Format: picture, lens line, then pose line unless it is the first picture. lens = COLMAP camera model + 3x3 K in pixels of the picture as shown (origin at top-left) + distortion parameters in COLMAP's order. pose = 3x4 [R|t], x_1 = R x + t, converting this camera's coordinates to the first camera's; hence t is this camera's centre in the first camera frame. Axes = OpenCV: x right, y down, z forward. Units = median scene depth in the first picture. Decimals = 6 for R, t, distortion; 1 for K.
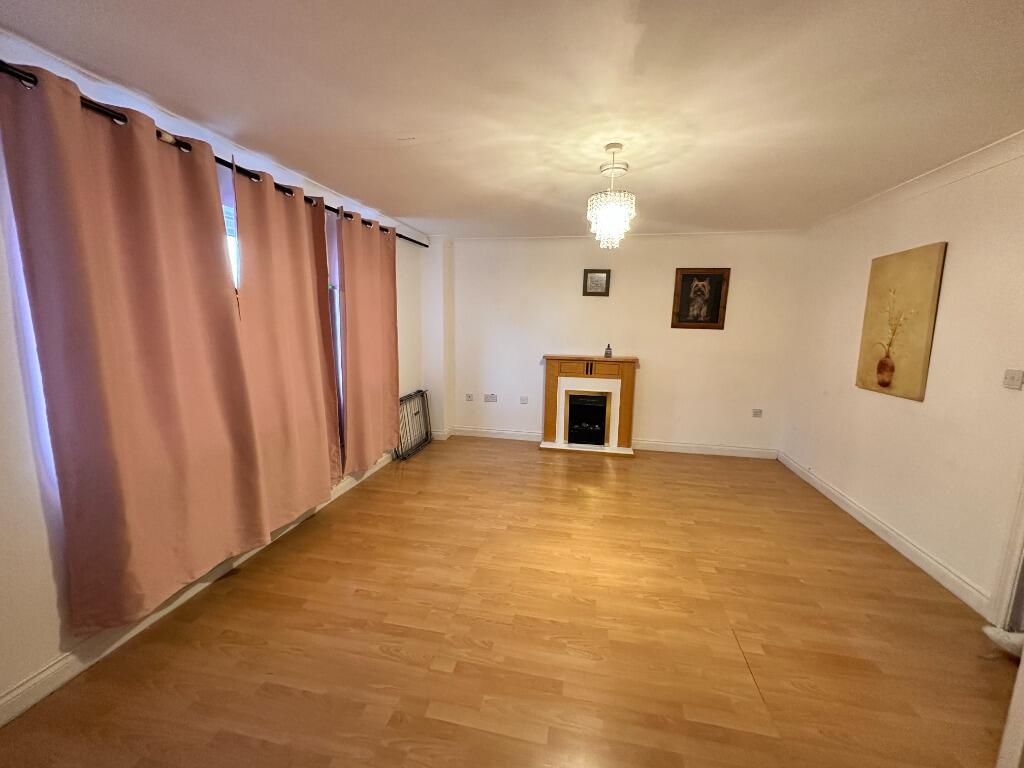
lens RADIAL K [[409.7, 0, 510.7], [0, 409.7, 382.0], [0, 0, 1]] dist [0.001651, 0.000109]
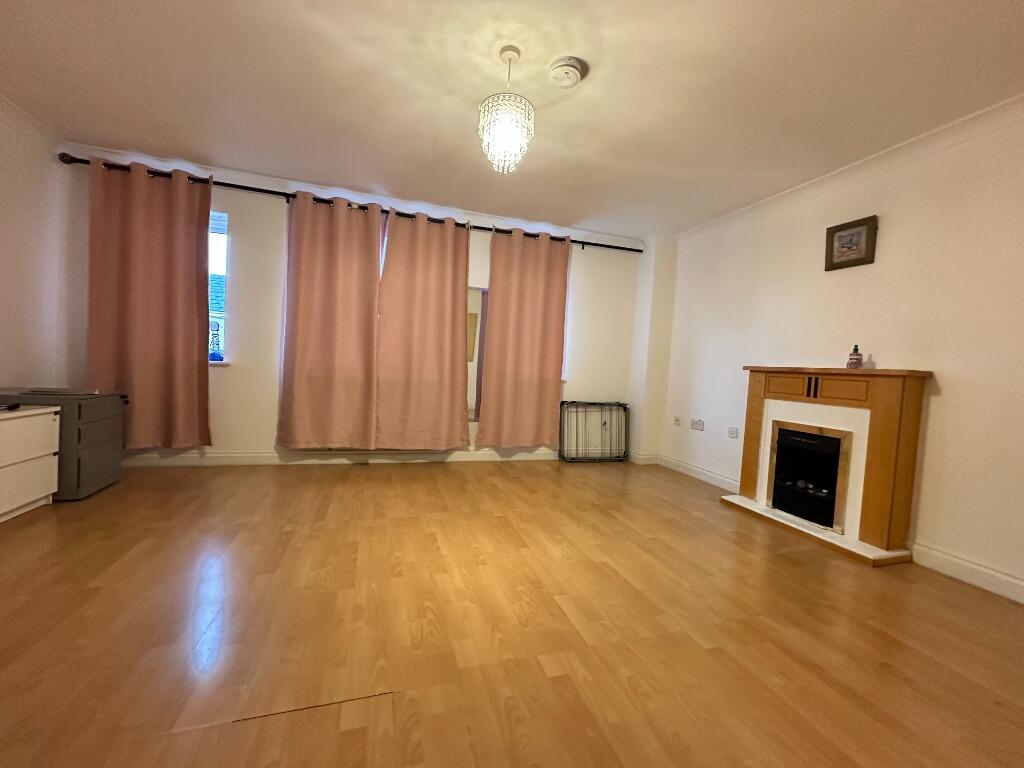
lens RADIAL K [[409.7, 0, 510.7], [0, 409.7, 382.0], [0, 0, 1]] dist [0.001651, 0.000109]
pose [[0.492303, 0.048518, -0.869071, 0.495029], [-0.181726, 0.982172, -0.048110, 0.068024], [0.851242, 0.181618, 0.492343, 0.338580]]
